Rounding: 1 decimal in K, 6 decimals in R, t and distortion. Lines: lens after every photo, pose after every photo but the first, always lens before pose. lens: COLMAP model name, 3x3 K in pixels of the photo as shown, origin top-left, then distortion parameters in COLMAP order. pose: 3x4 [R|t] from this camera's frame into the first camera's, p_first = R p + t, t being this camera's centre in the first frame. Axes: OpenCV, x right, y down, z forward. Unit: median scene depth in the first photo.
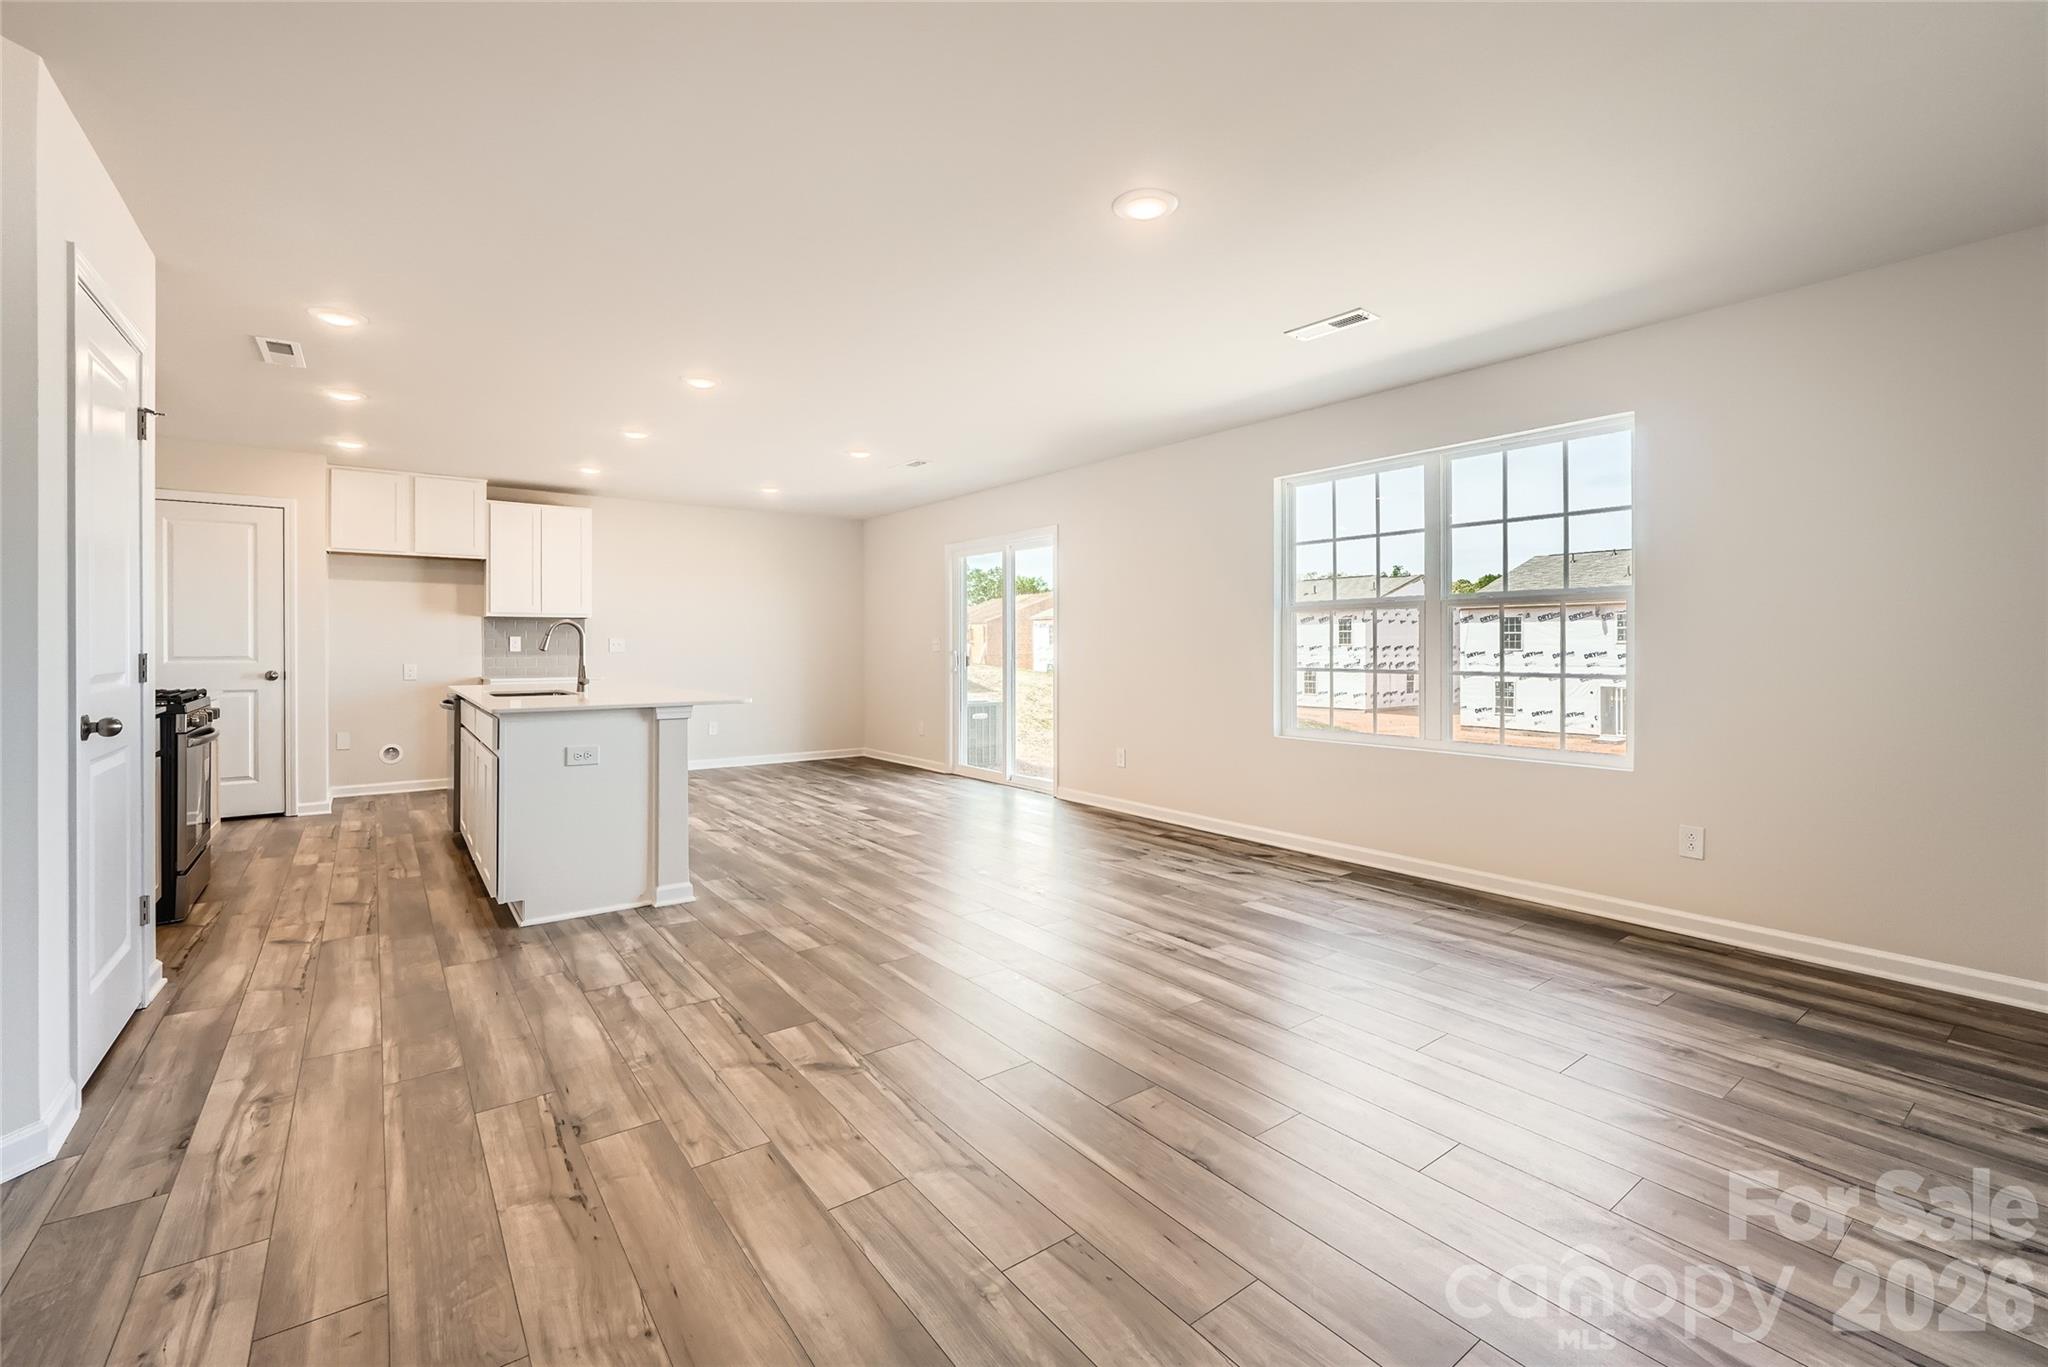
lens RADIAL K [[907.8, 0, 1035.7], [0, 907.8, 647.5], [0, 0, 1]] dist [-0.001672, -0.000112]
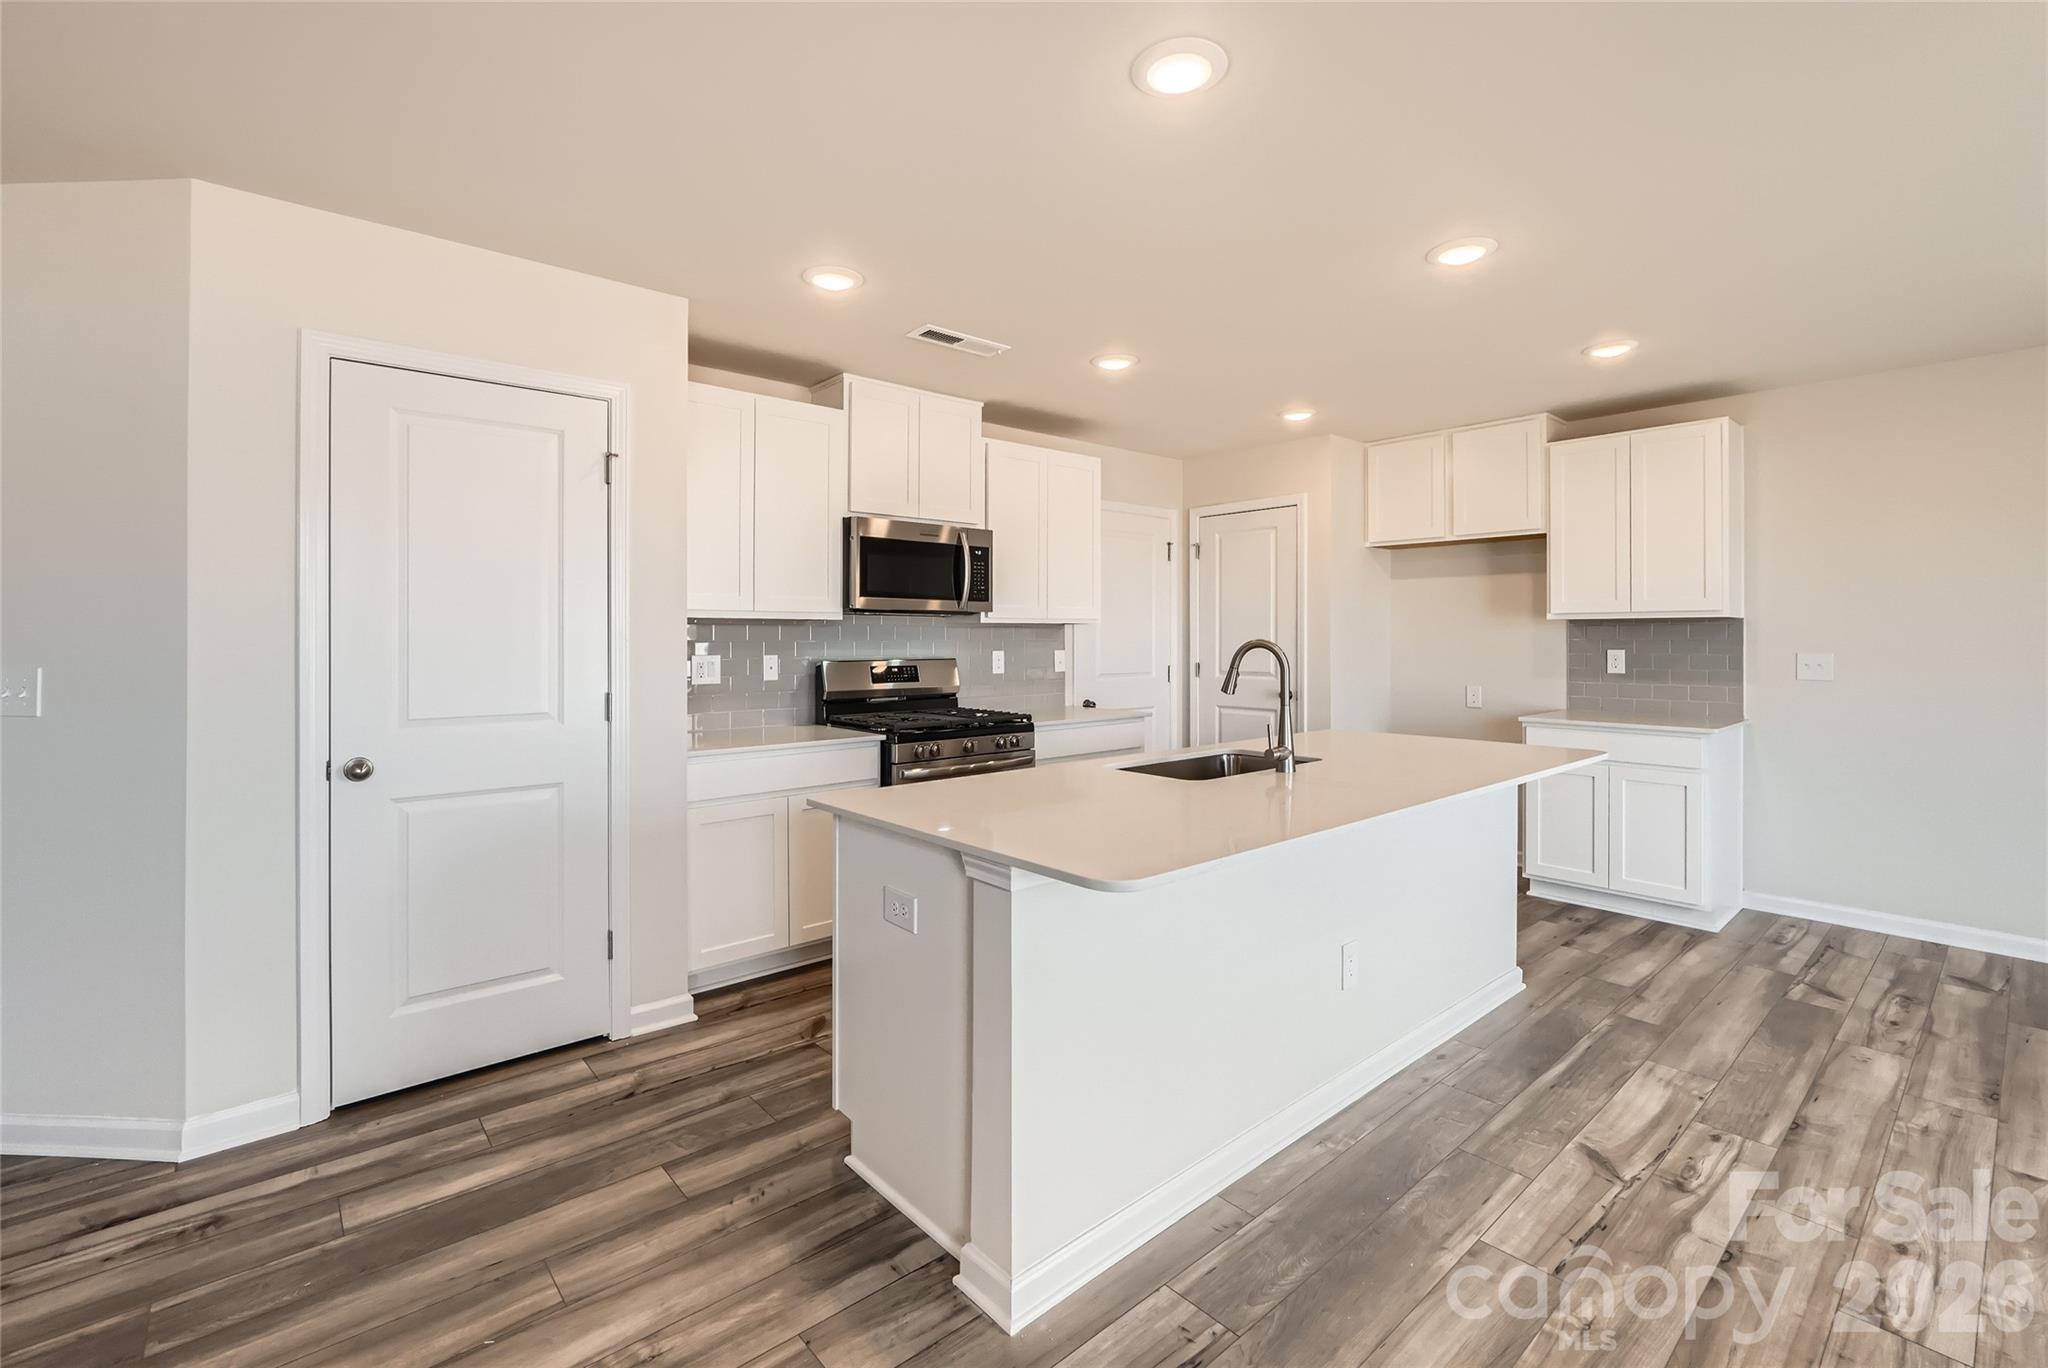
lens RADIAL K [[897.4, 0, 1012.2], [0, 897.4, 639.9], [0, 0, 1]] dist [-0.018156, 0.006414]
pose [[0.060219, 0.003601, -0.998179, 0.015078], [0.000303, 0.999993, 0.003626, -0.021227], [0.998185, -0.000521, 0.060218, 0.548159]]
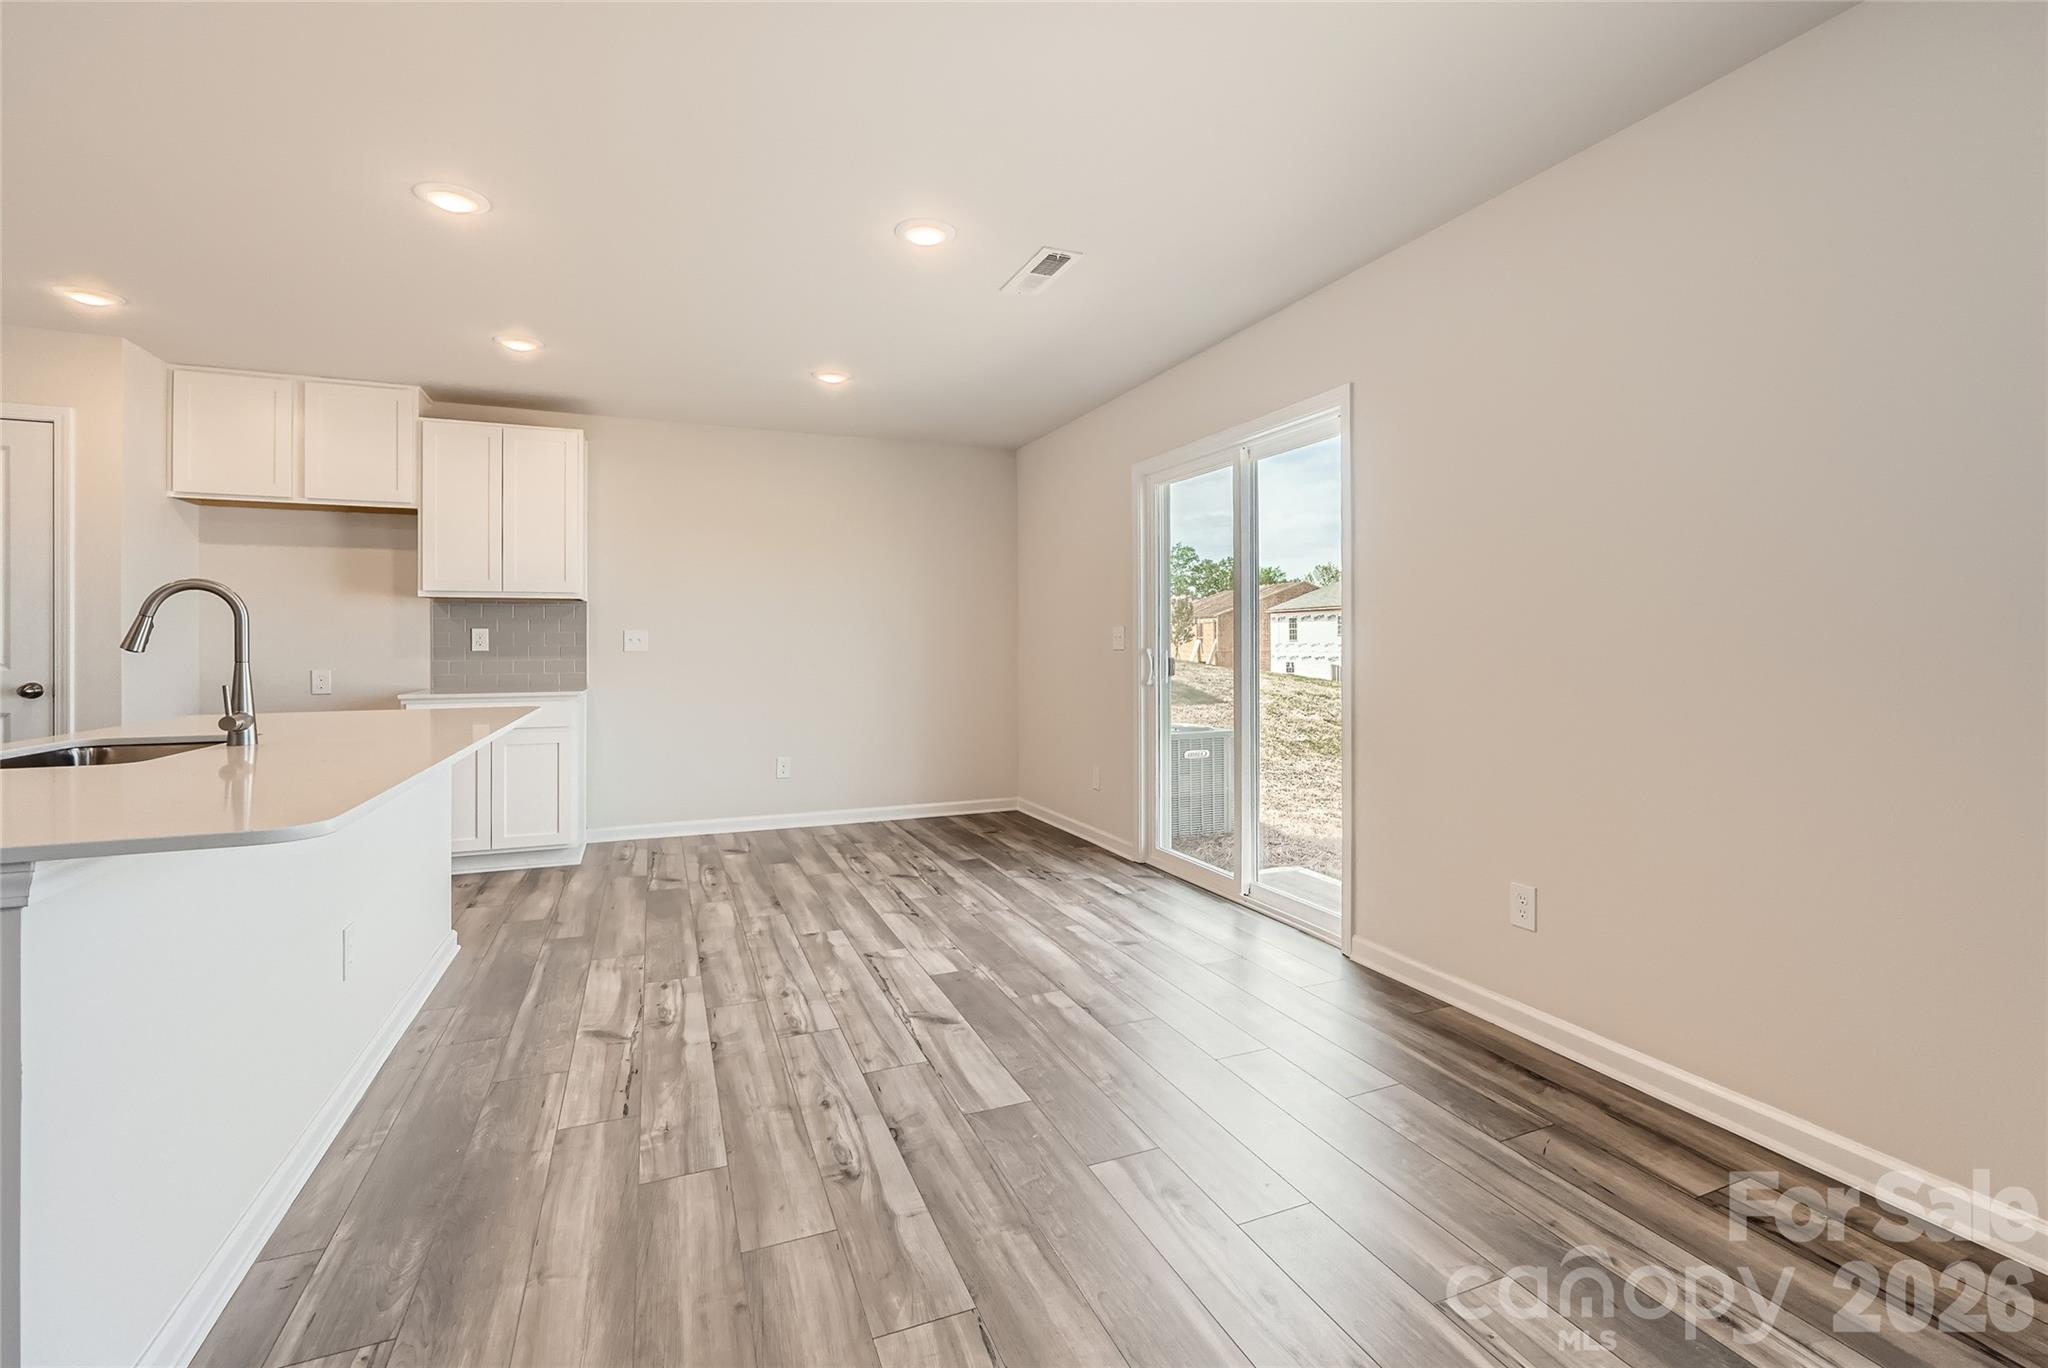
lens RADIAL K [[907.8, 0, 1035.7], [0, 907.8, 648.0], [0, 0, 1]] dist [-0.001672, -0.000112]
pose [[0.968009, -0.001704, -0.250911, -0.015275], [0.002694, 0.999990, 0.003602, 0.000999], [0.250902, -0.004163, 0.968004, 0.461781]]
